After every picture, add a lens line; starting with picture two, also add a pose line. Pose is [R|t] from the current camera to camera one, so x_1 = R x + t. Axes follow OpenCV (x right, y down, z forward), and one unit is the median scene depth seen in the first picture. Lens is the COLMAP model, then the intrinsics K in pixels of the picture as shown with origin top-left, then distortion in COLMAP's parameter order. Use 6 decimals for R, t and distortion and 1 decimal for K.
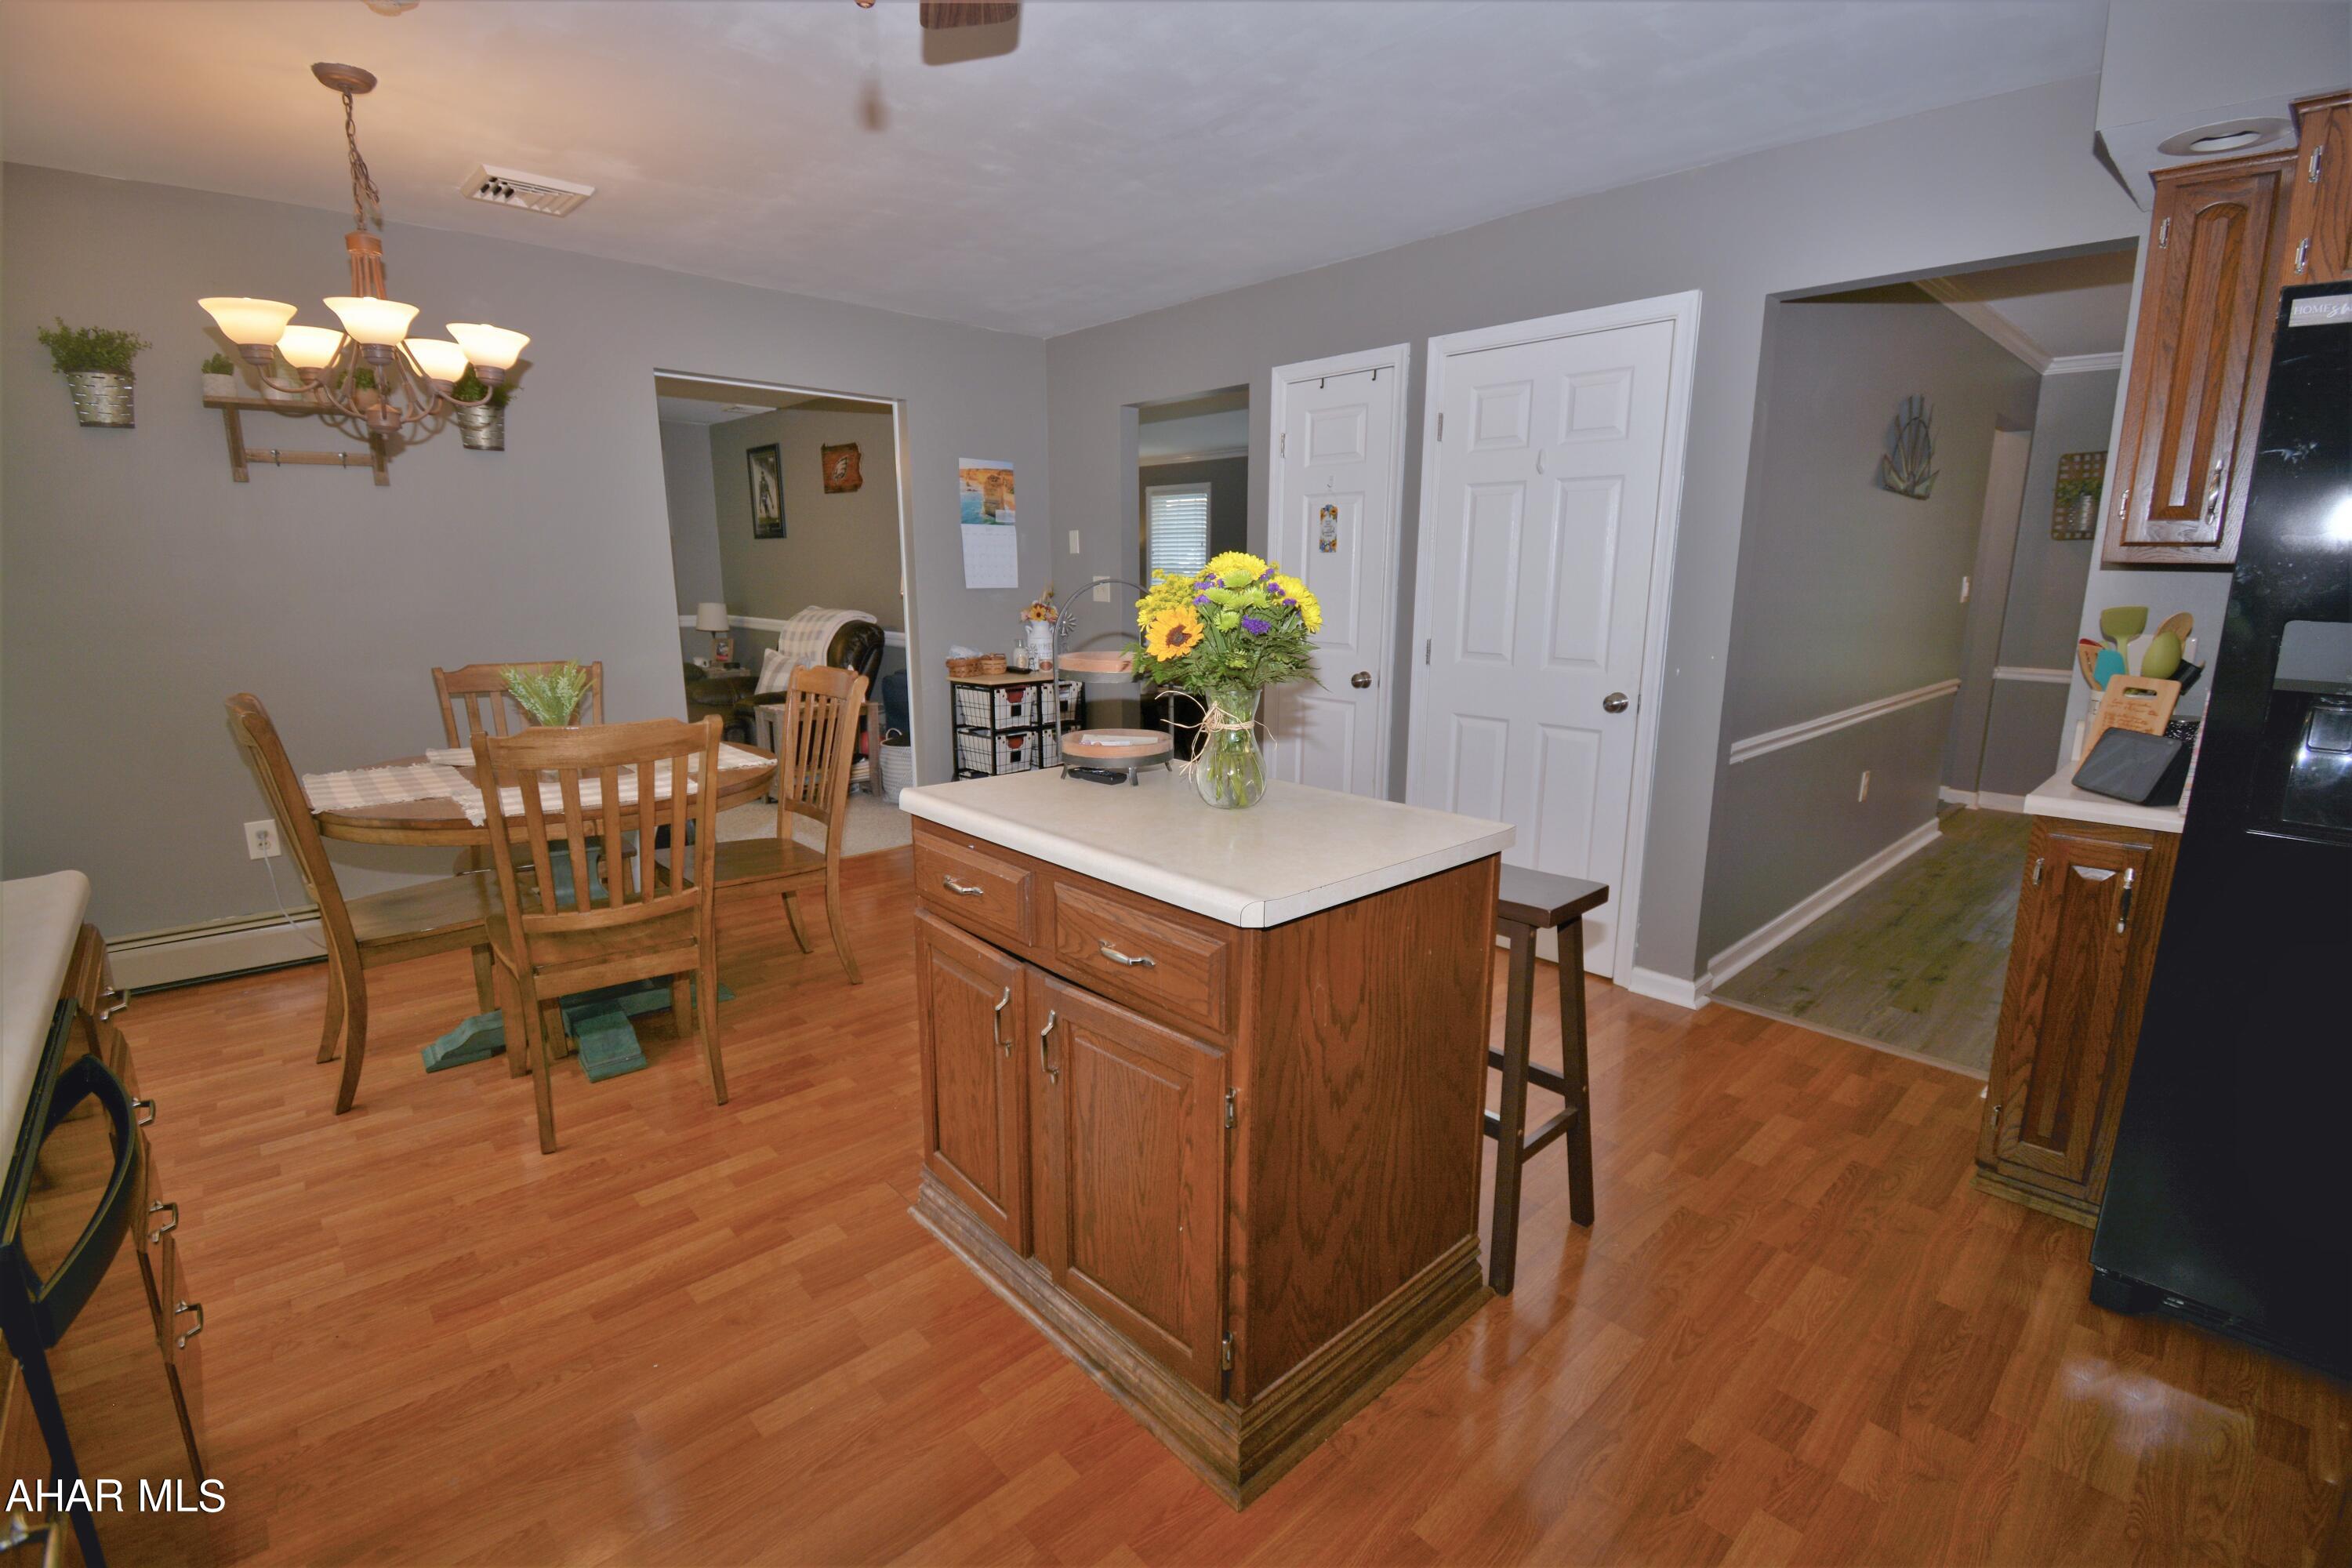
lens RADIAL K [[1039.9, 0, 1183.5], [0, 1039.9, 782.3], [0, 0, 1]] dist [0.026494, -0.028569]
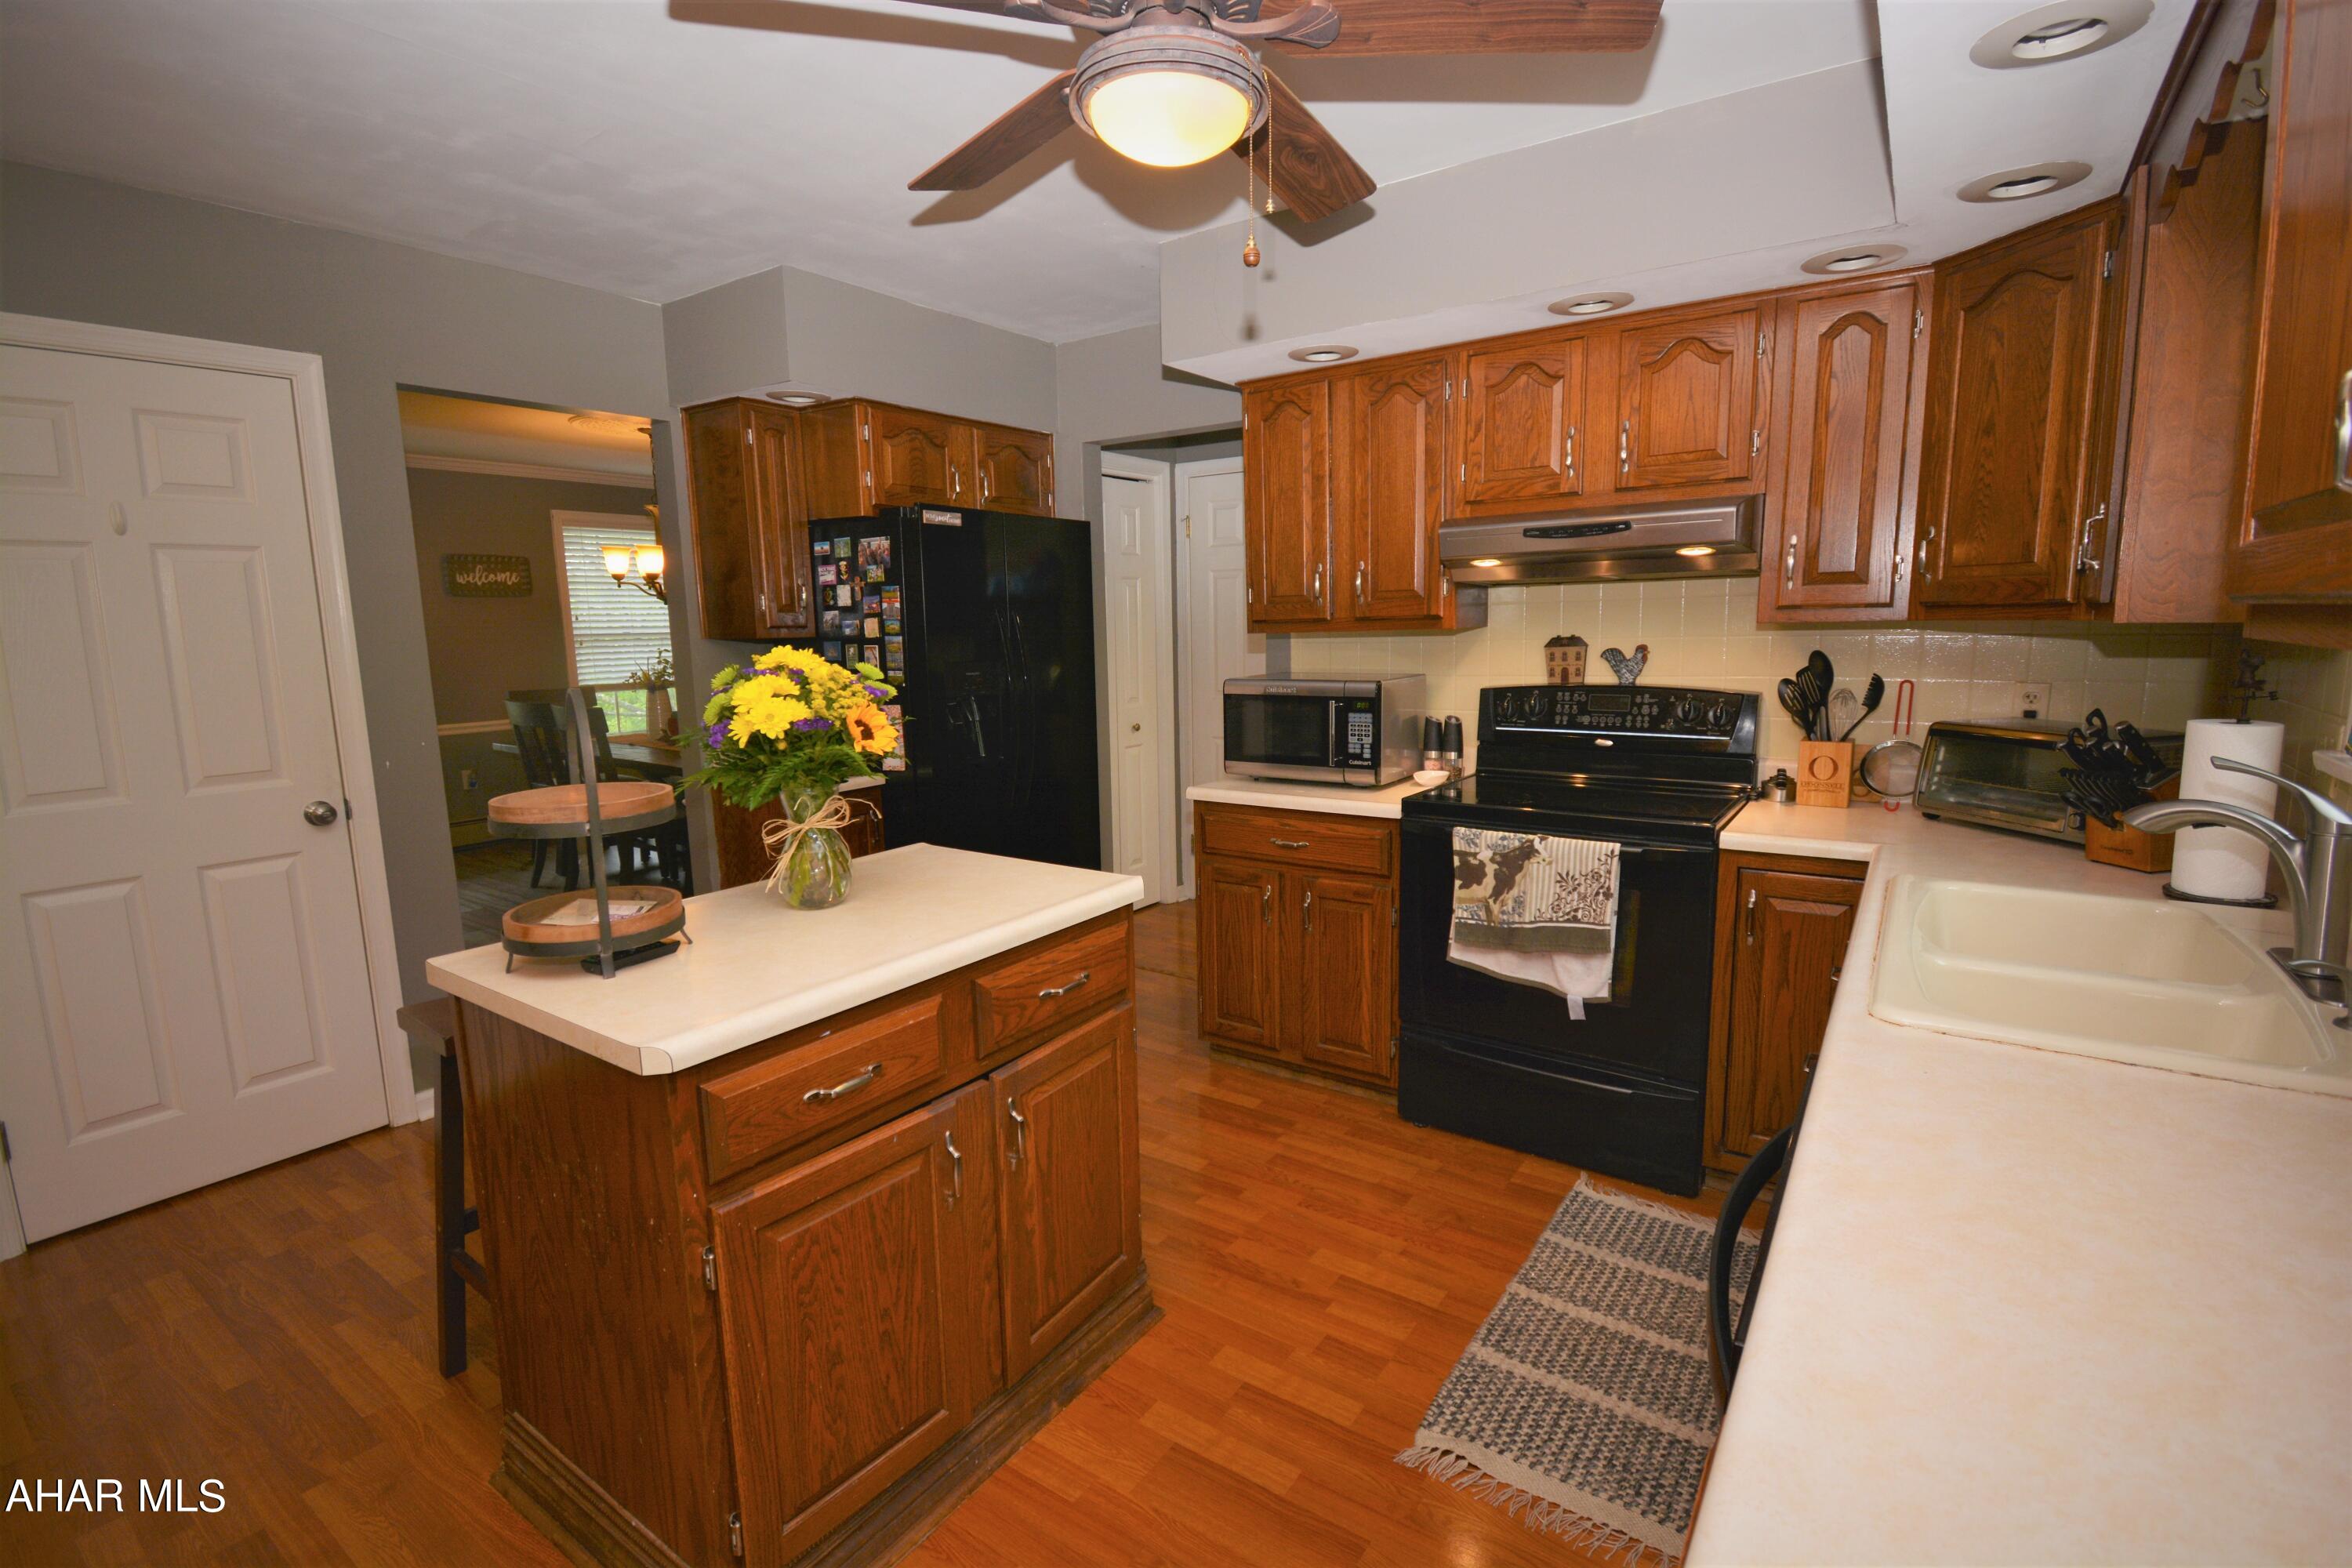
lens RADIAL K [[1062.2, 0, 1182.8], [0, 1062.2, 785.5], [0, 0, 1]] dist [0.027757, -0.030159]
pose [[-0.213028, -0.149433, 0.965551, -0.559292], [0.212033, 0.957613, 0.194985, -0.117797], [-0.953762, 0.246266, -0.172314, 0.475828]]
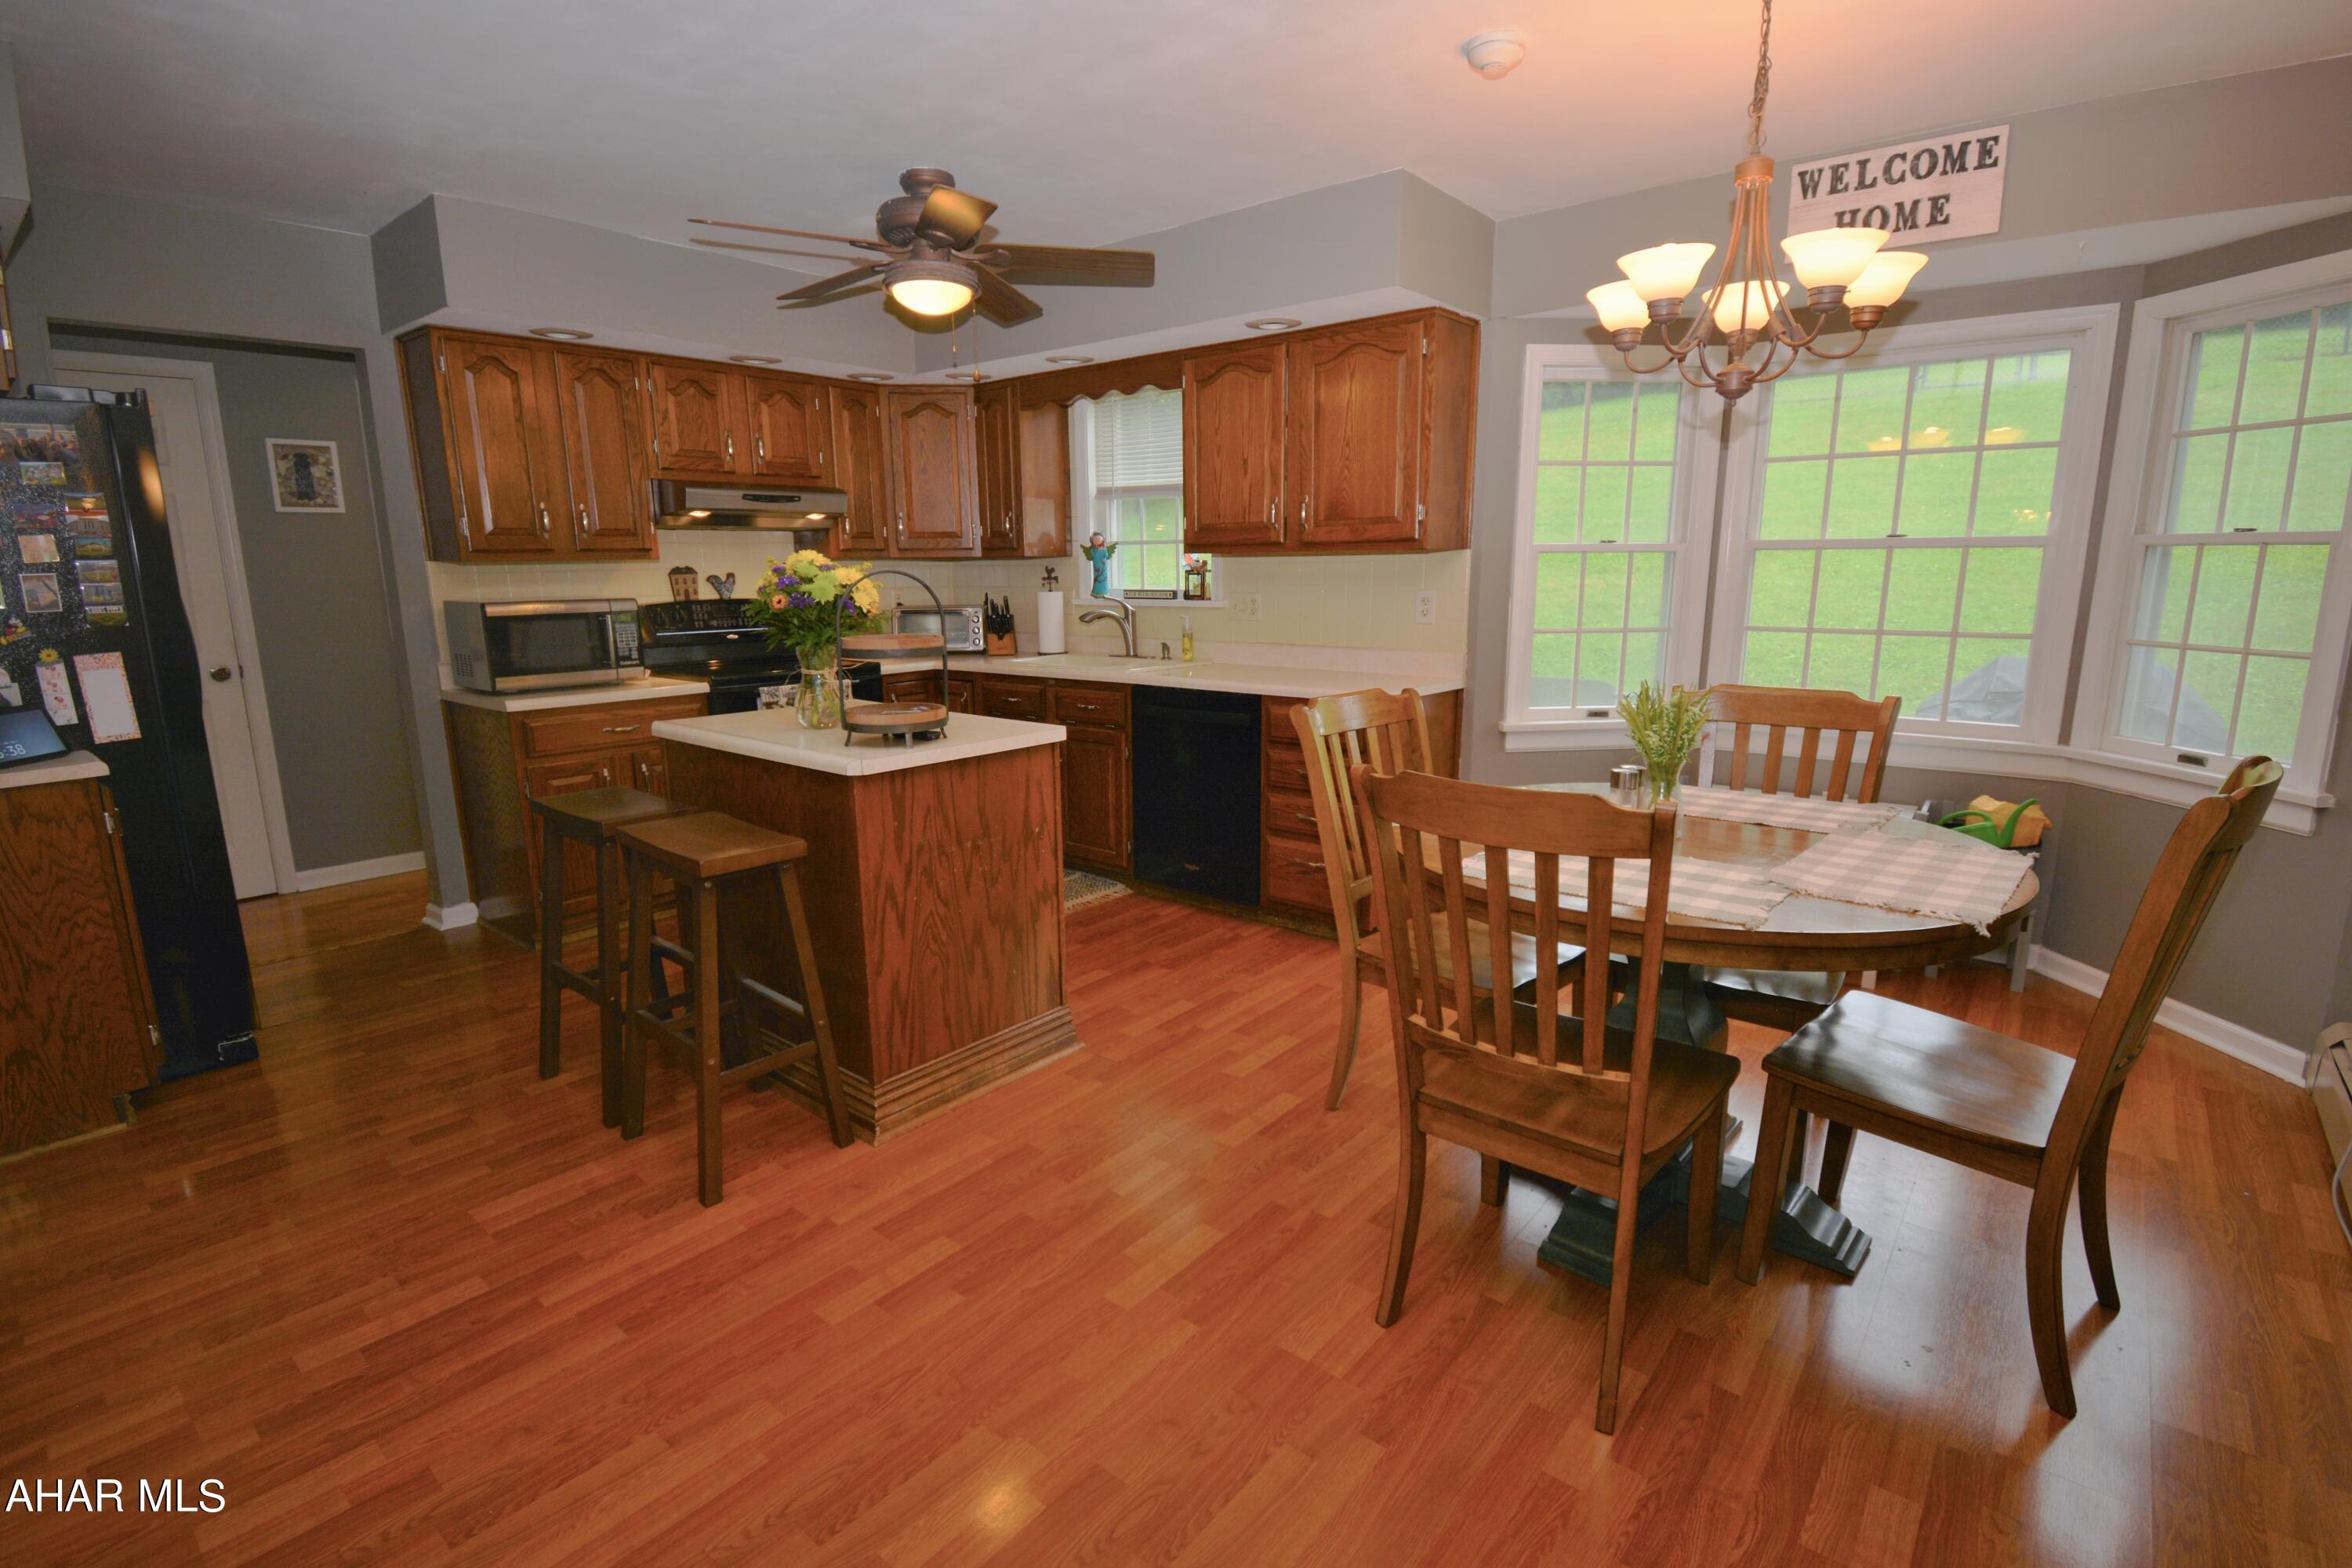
lens RADIAL K [[1091.7, 0, 1186.7], [0, 1091.7, 779.6], [0, 0, 1]] dist [0.028378, -0.031537]
pose [[-0.991130, 0.029849, -0.129503, -0.148036], [-0.022185, 0.923615, 0.382679, -0.288803], [0.131033, 0.382157, -0.914760, 1.431066]]
